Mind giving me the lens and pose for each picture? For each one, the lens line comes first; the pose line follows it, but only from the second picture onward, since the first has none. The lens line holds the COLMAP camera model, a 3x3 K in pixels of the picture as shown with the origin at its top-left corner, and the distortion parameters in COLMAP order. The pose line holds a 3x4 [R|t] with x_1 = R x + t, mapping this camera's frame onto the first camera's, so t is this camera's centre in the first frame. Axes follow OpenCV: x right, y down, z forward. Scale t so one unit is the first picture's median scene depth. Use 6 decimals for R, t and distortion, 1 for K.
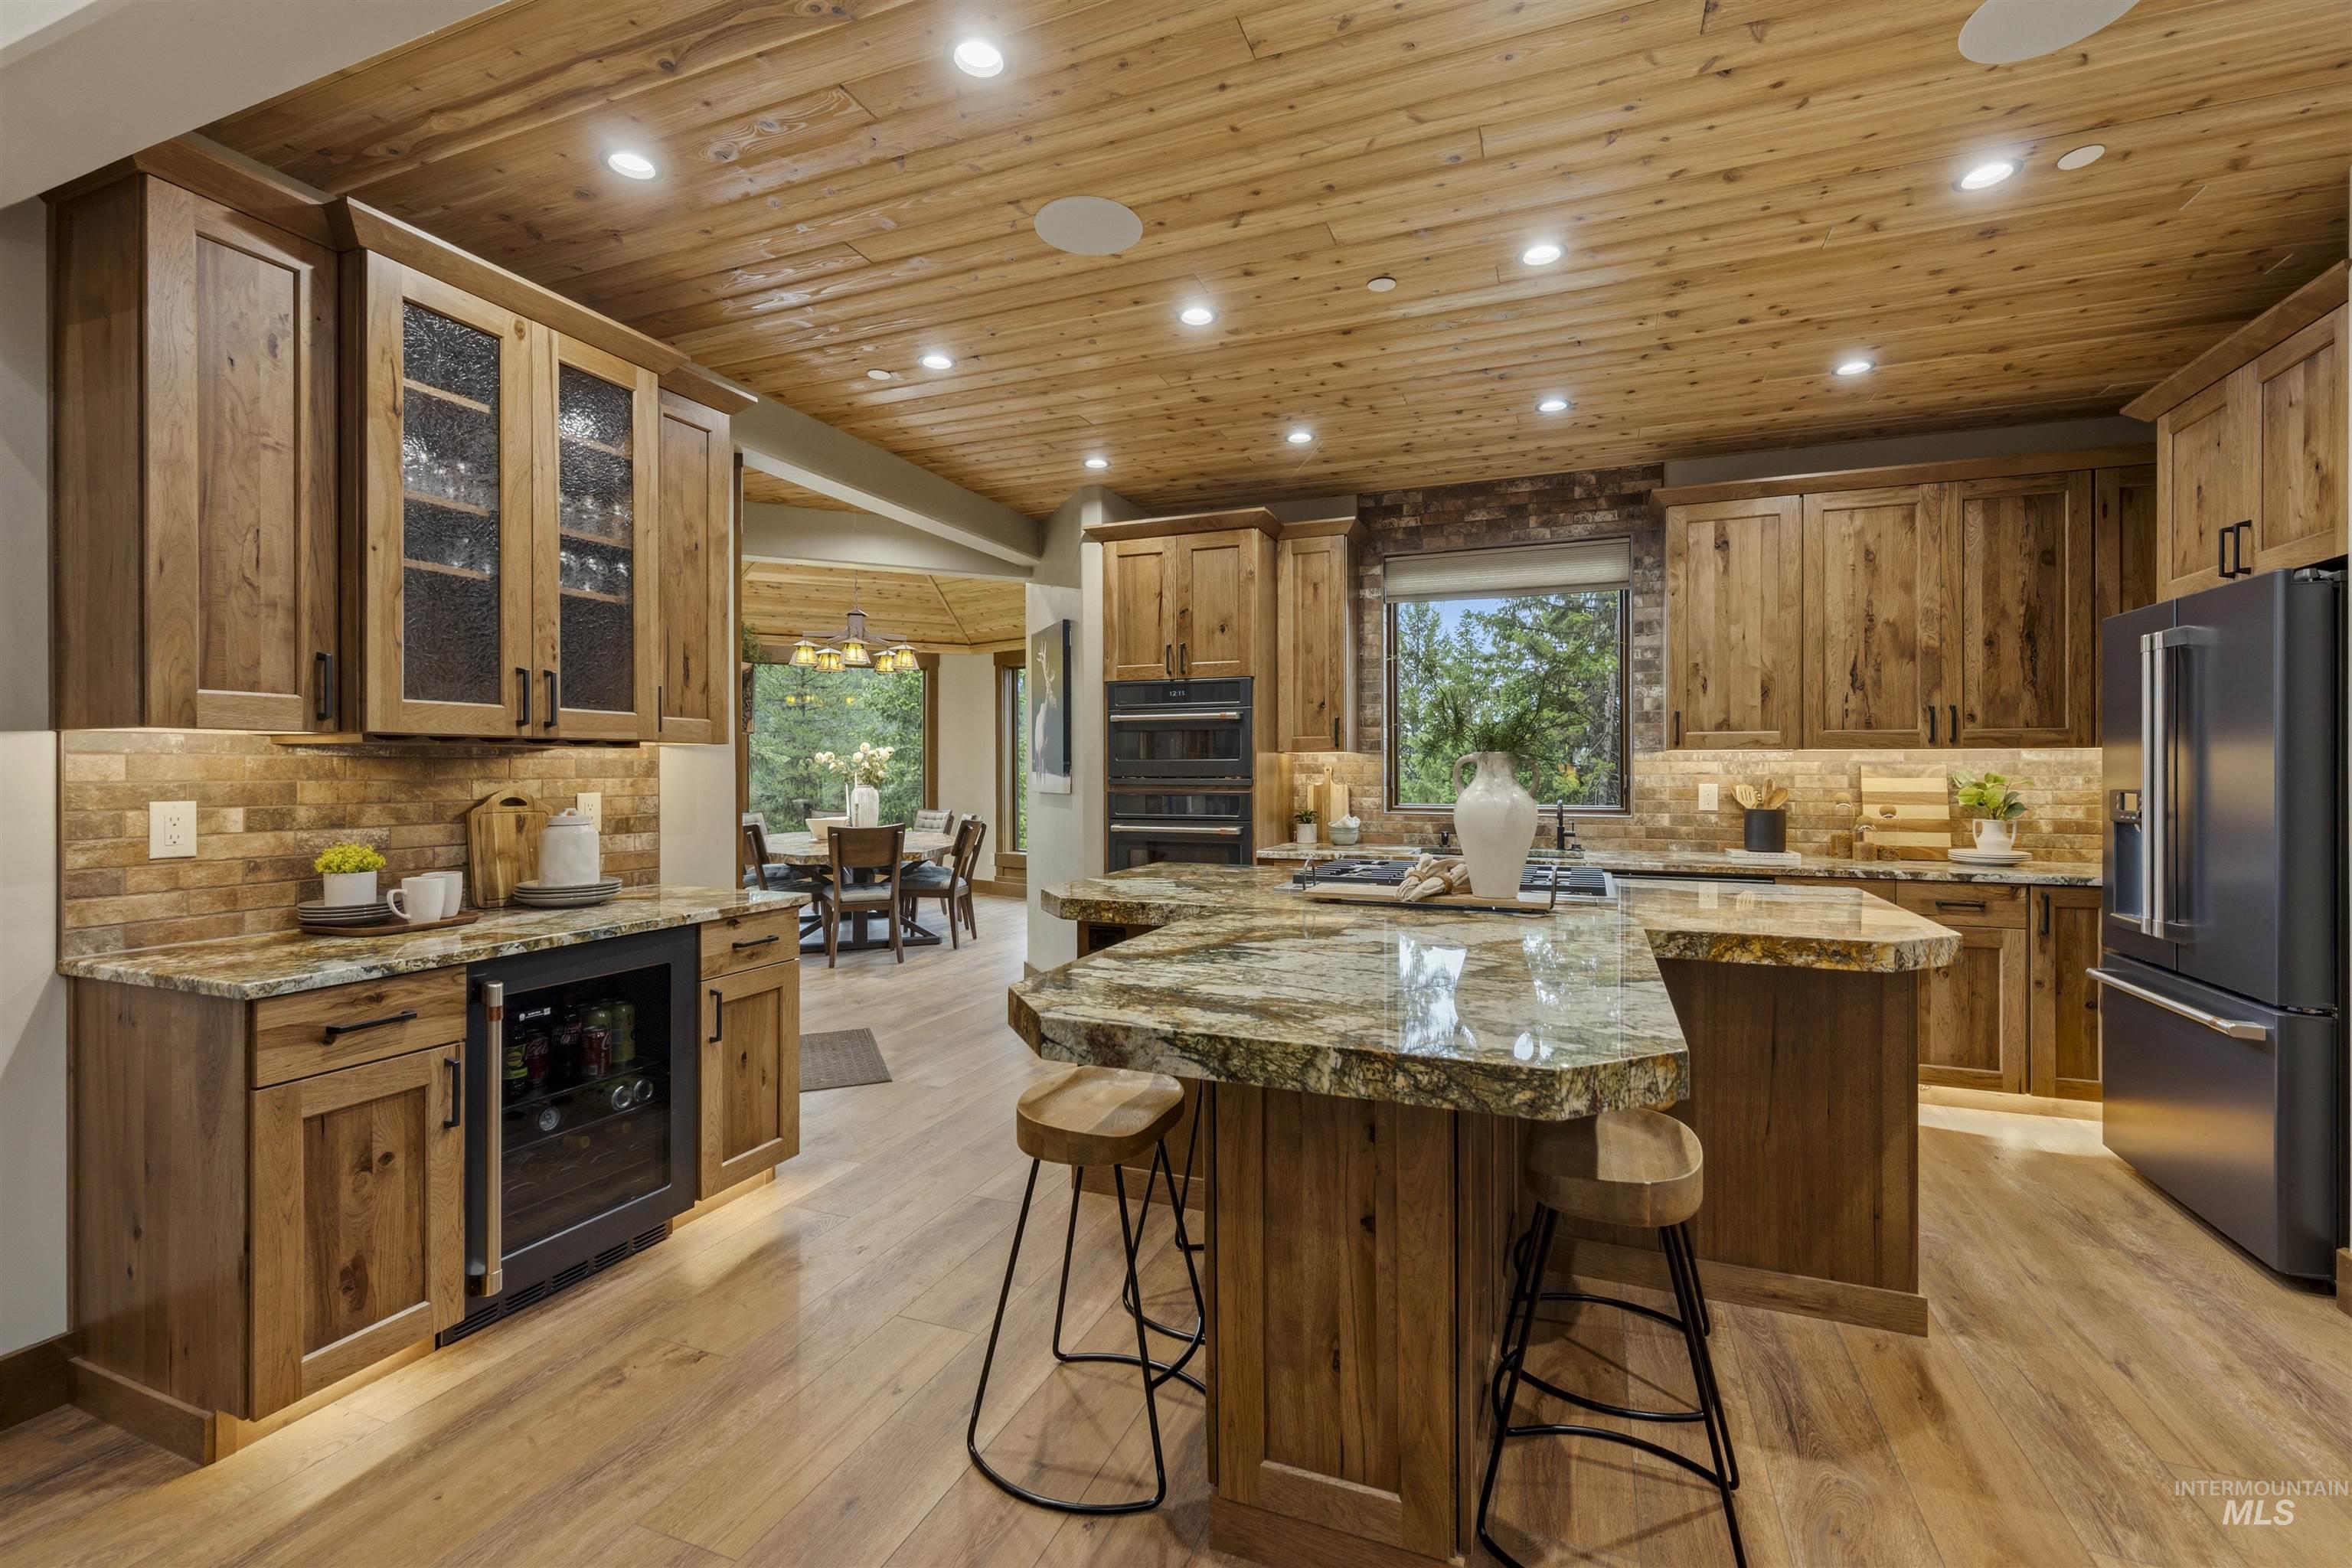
lens RADIAL K [[1014.5, 0, 1164.0], [0, 1014.5, 769.1], [0, 0, 1]] dist [0.003124, 0.000275]
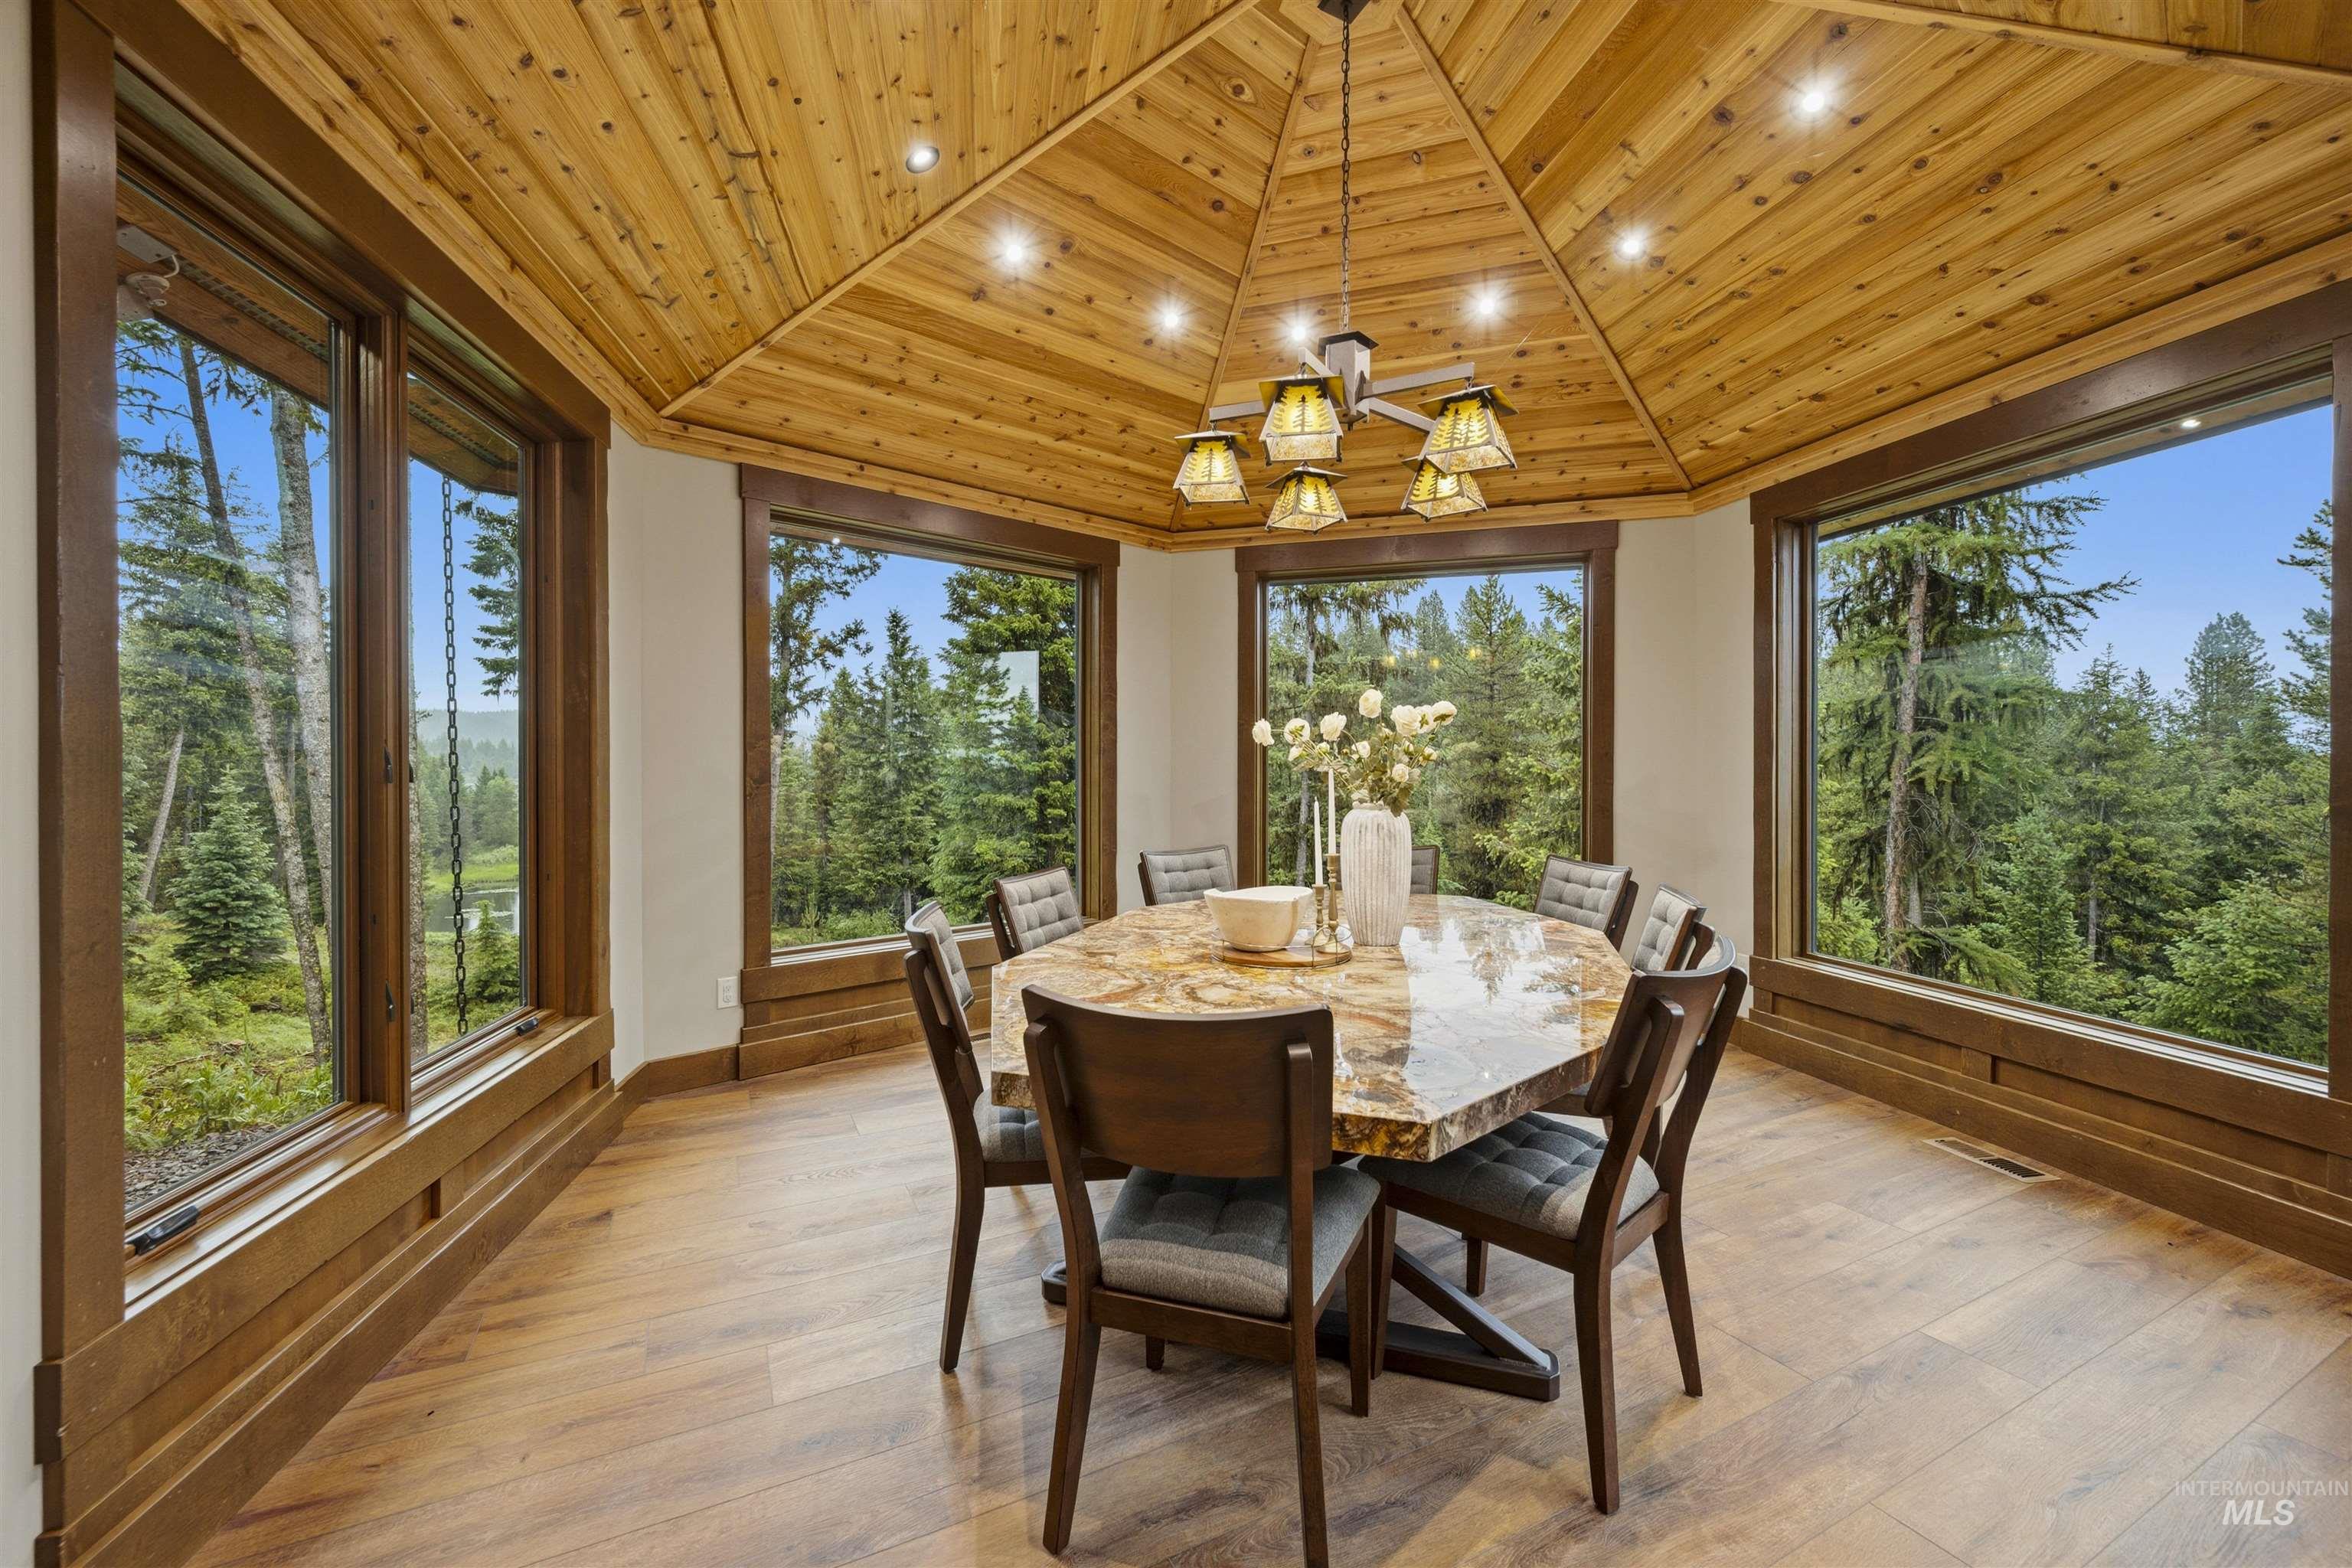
lens RADIAL K [[920.1, 0, 1185.7], [0, 920.1, 772.7], [0, 0, 1]] dist [-0.009373, 0.000066]
pose [[0.766083, 0.003989, -0.642729, -0.301956], [0.001194, 0.999970, 0.007630, 0.002574], [0.642740, -0.006612, 0.766056, 1.631568]]
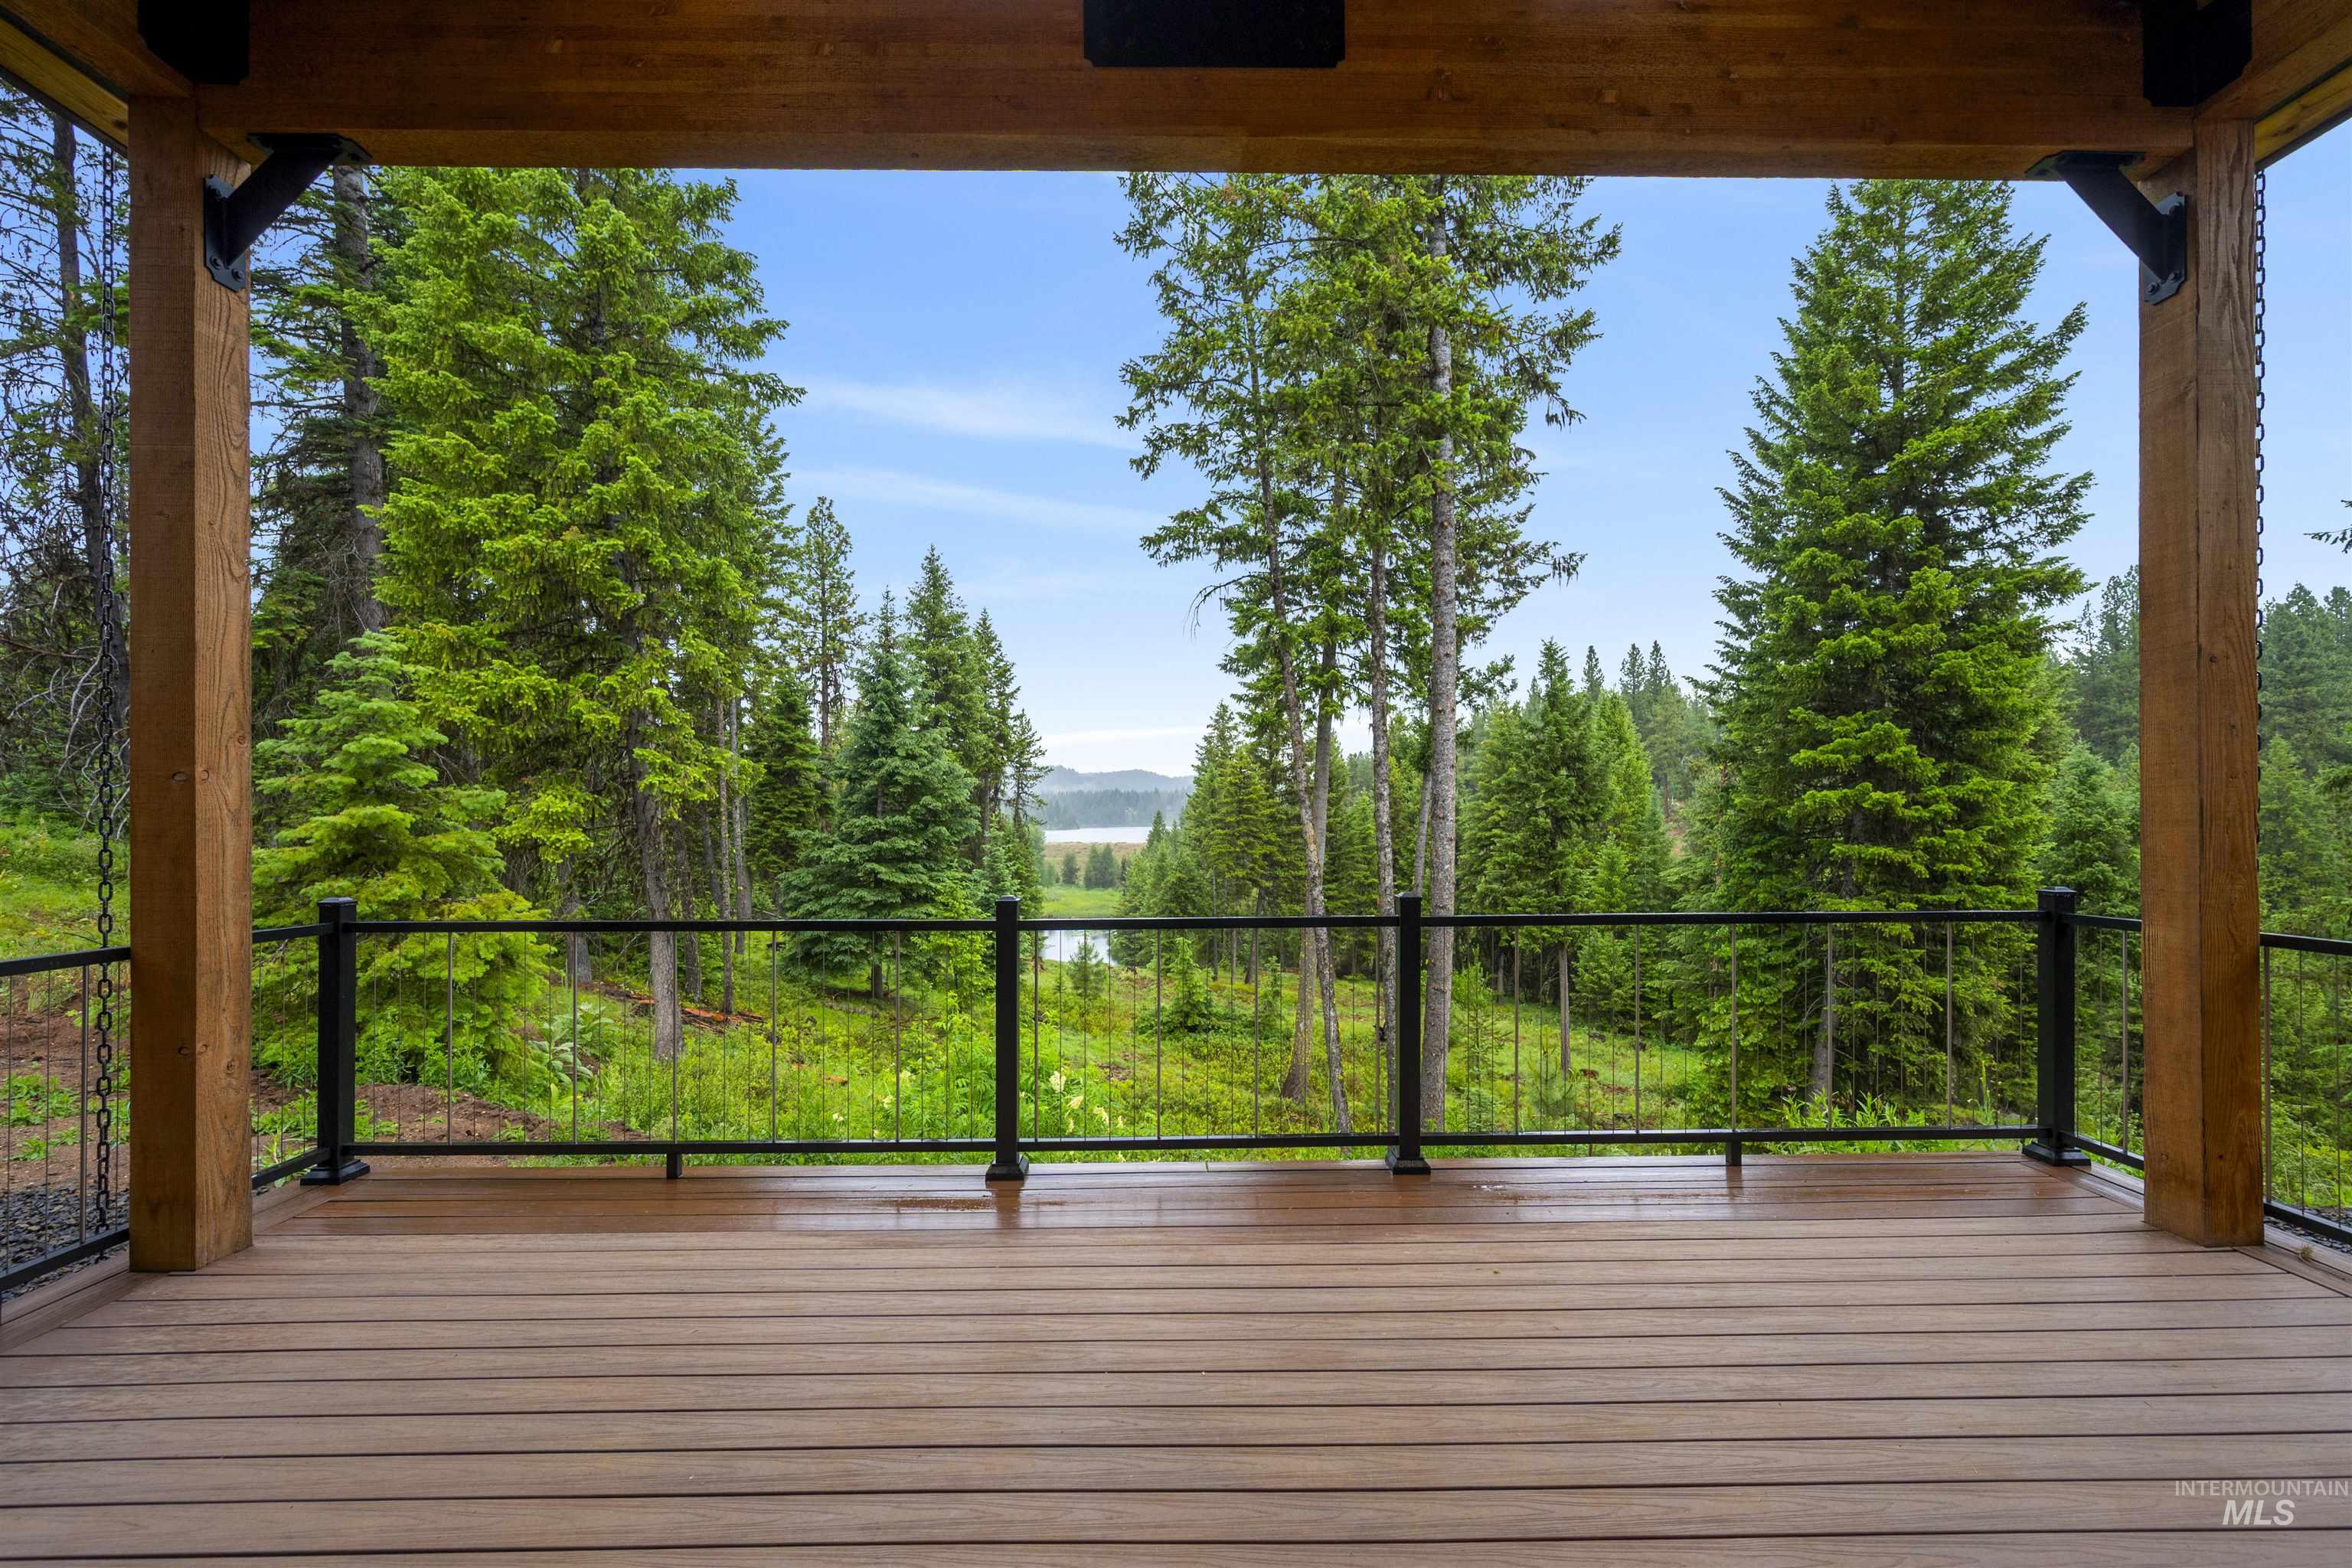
lens RADIAL K [[996.7, 0, 1181.3], [0, 996.7, 806.7], [0, 0, 1]] dist [0.003005, 0.000073]
pose [[0.391908, -0.009090, -0.919959, -1.564194], [0.002898, 0.999958, -0.008645, 0.015889], [0.920000, 0.000722, 0.391918, -0.111767]]
